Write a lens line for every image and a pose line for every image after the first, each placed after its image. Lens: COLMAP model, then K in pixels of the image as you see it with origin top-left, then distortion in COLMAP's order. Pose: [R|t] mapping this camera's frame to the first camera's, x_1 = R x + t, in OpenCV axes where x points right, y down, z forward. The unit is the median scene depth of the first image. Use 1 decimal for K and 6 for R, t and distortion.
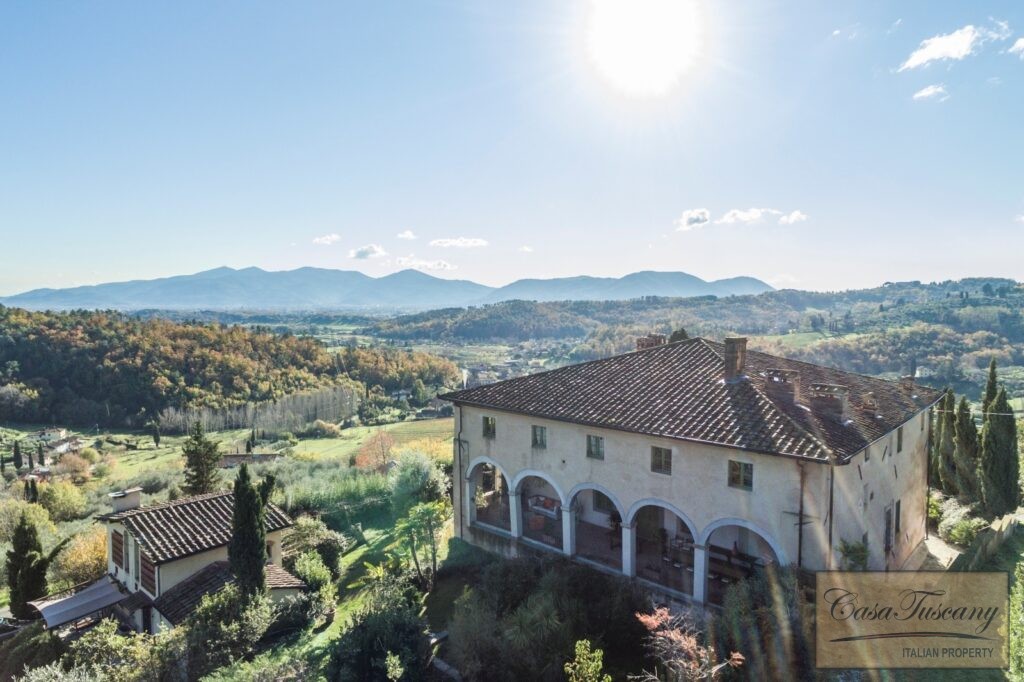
lens RADIAL K [[671.2, 0, 512.0], [0, 671.2, 341.0], [0, 0, 1]] dist [-0.005742, -0.001164]
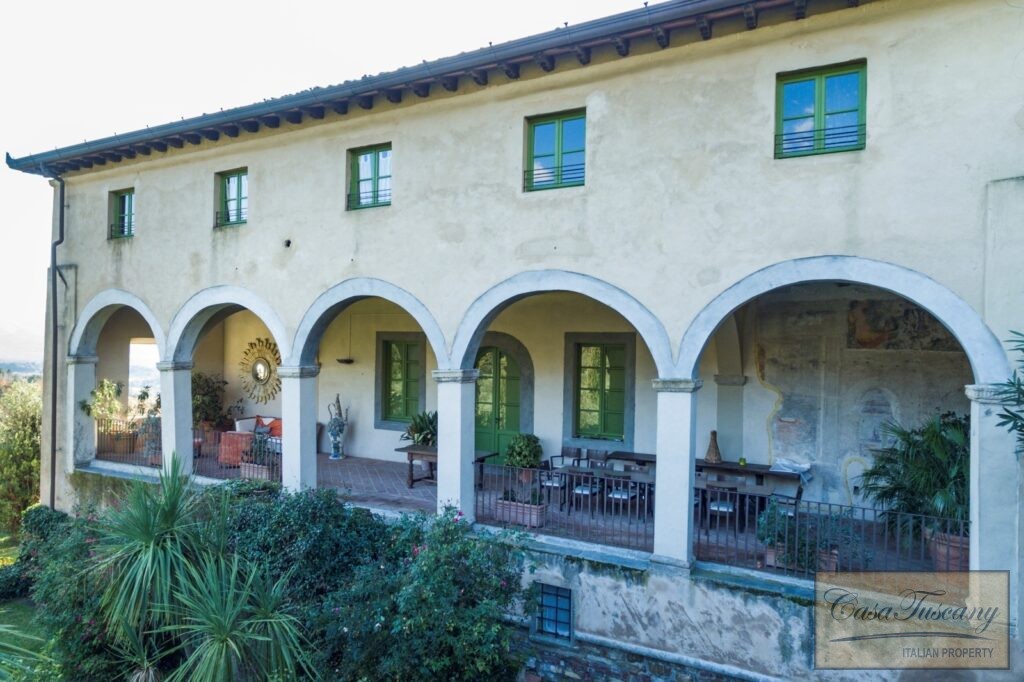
lens RADIAL K [[671.2, 0, 512.0], [0, 671.2, 341.0], [0, 0, 1]] dist [-0.005742, -0.001164]
pose [[0.964258, 0.031902, 0.263037, 0.101990], [-0.005305, 0.994851, -0.101211, 0.274194], [-0.264911, 0.096198, 0.959462, 0.609135]]
